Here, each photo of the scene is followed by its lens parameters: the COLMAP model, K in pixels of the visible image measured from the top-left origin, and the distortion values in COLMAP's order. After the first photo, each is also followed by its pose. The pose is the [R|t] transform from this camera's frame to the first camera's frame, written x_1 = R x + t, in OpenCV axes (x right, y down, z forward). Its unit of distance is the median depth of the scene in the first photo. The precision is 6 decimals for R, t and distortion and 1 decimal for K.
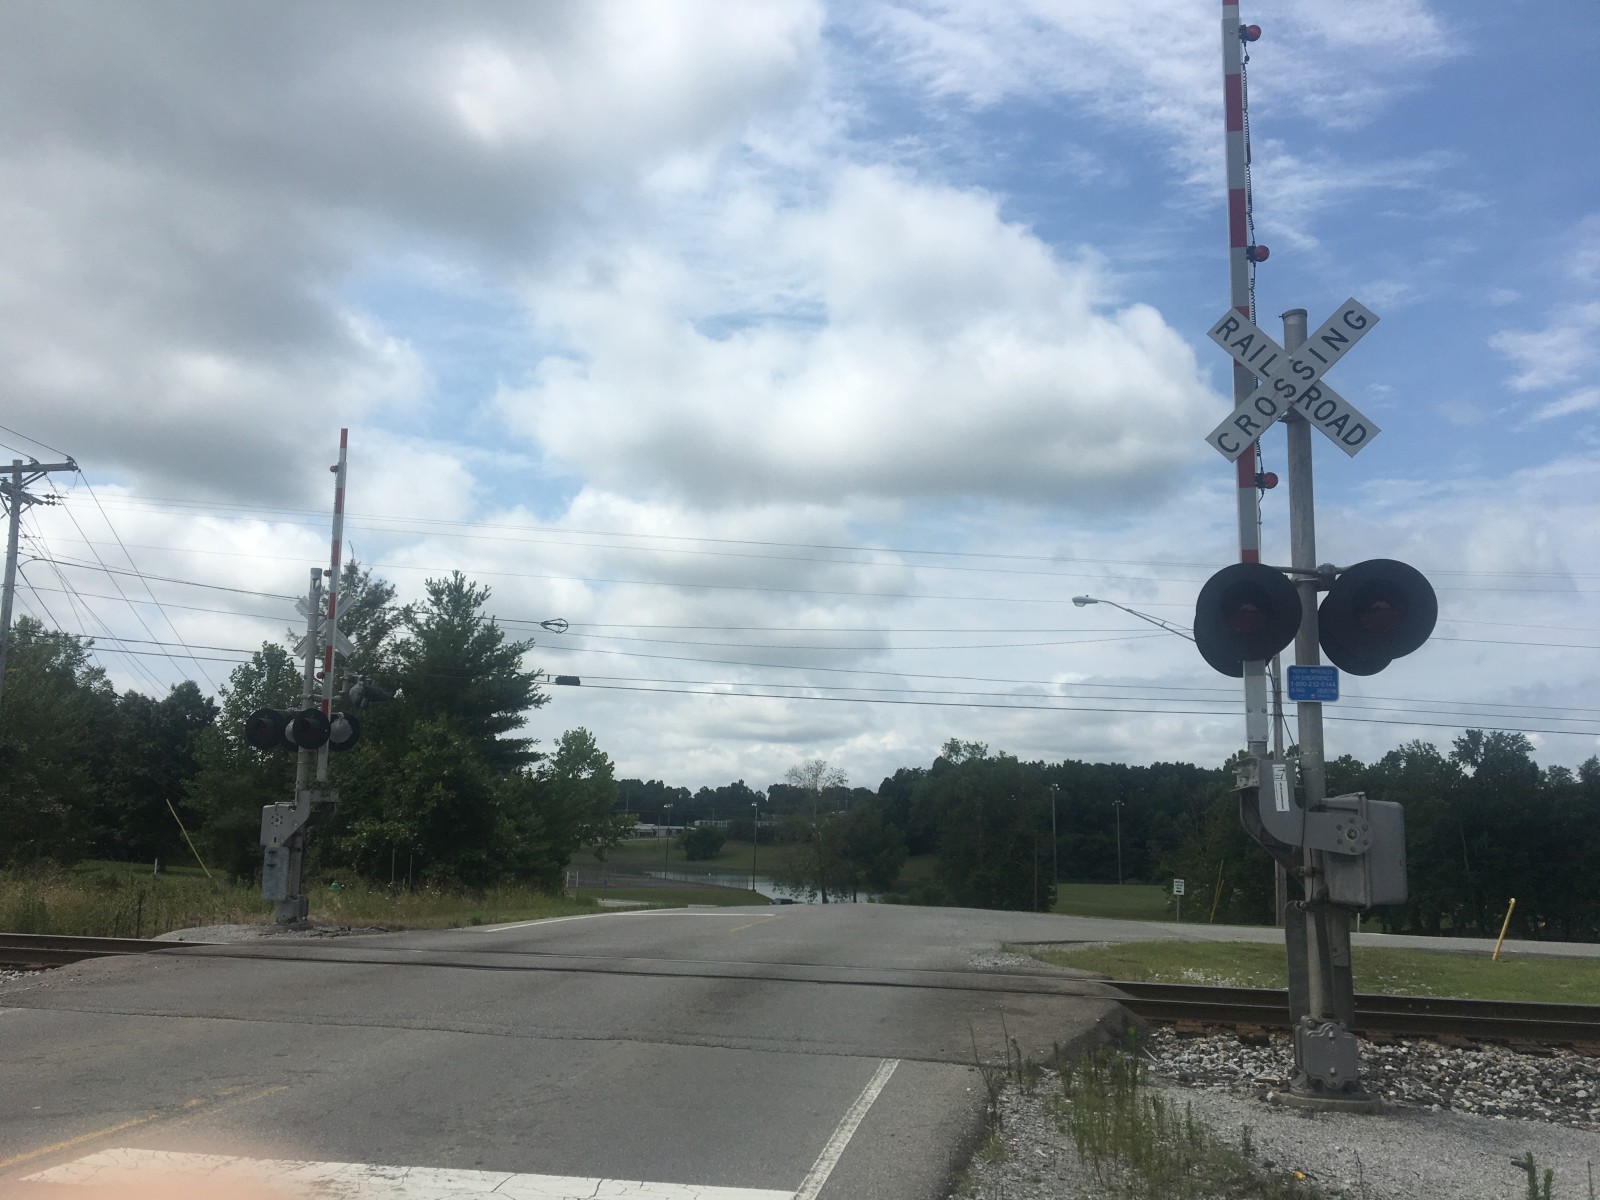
lens RADIAL K [[1356.4, 0, 781.3], [0, 1356.4, 602.8], [0, 0, 1]] dist [0.070140, -0.104260]
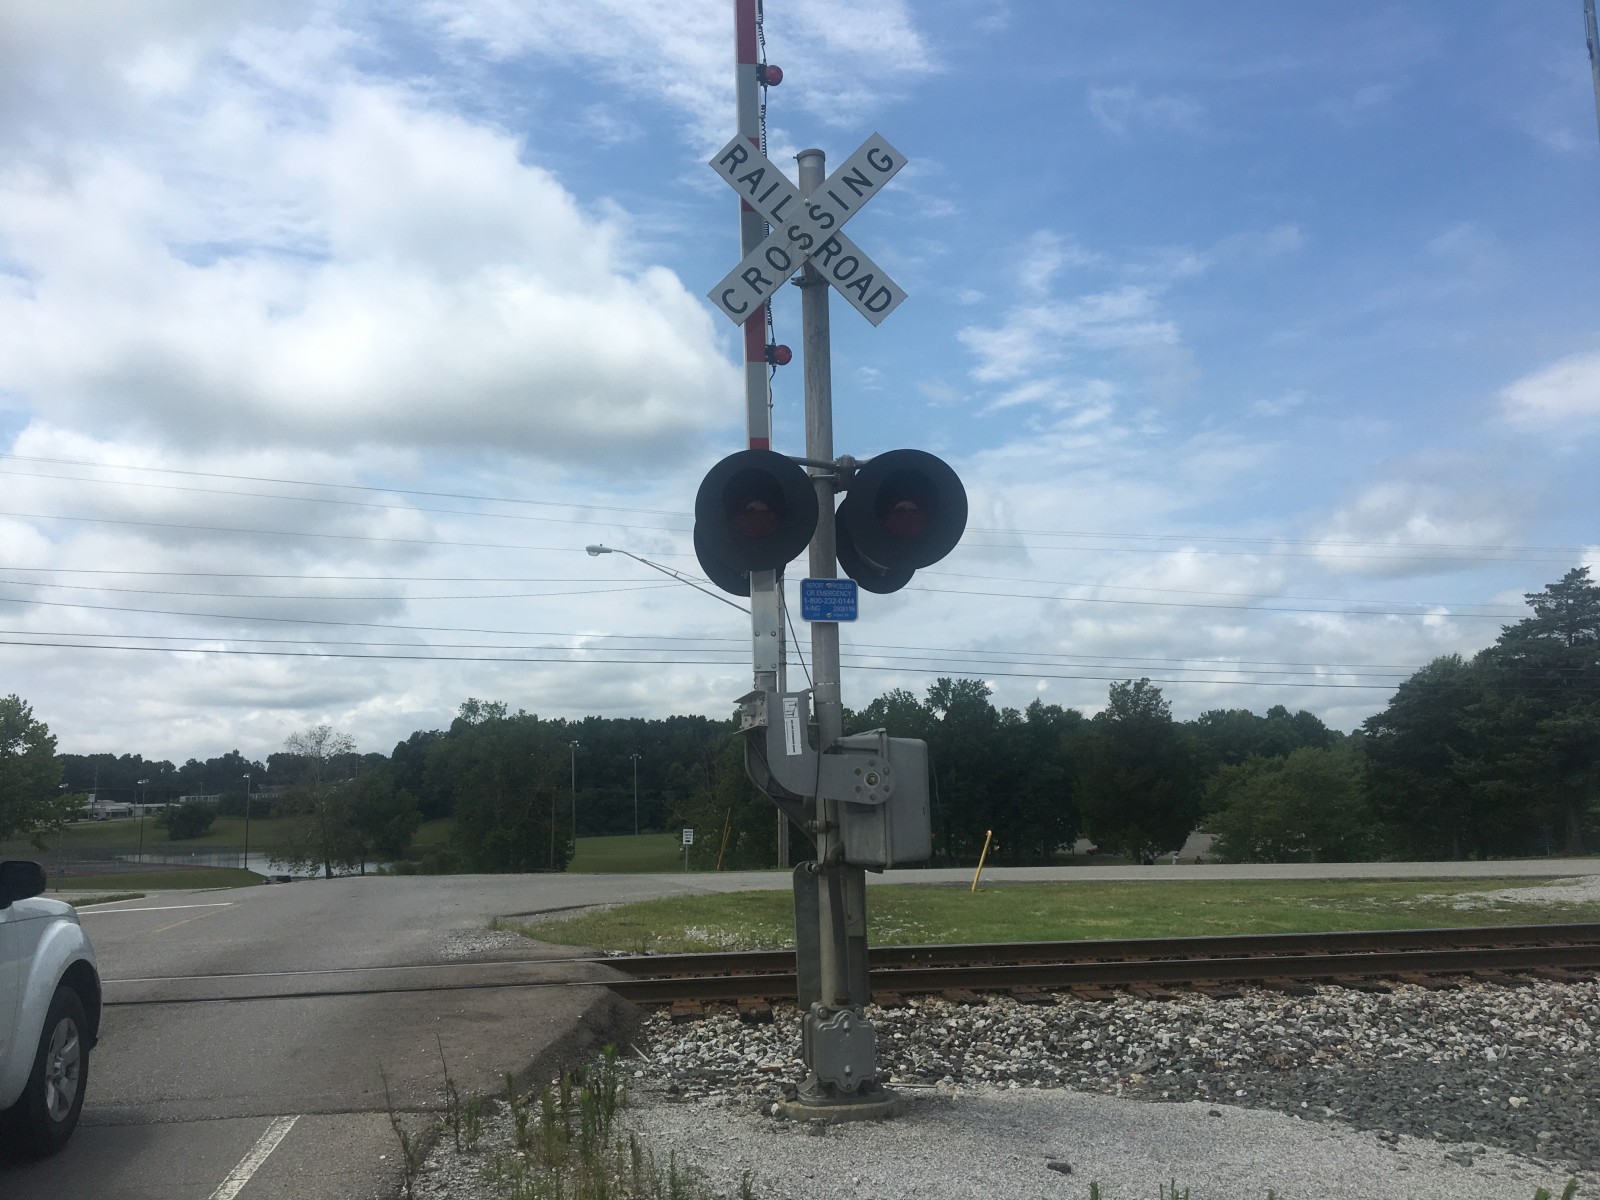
lens RADIAL K [[1356.4, 0, 781.3], [0, 1356.4, 602.8], [0, 0, 1]] dist [0.070140, -0.104260]
pose [[0.939983, -0.001077, 0.341220, 0.034137], [-0.009227, 0.999549, 0.028573, 0.015731], [-0.341097, -0.030006, 0.939549, 0.099987]]
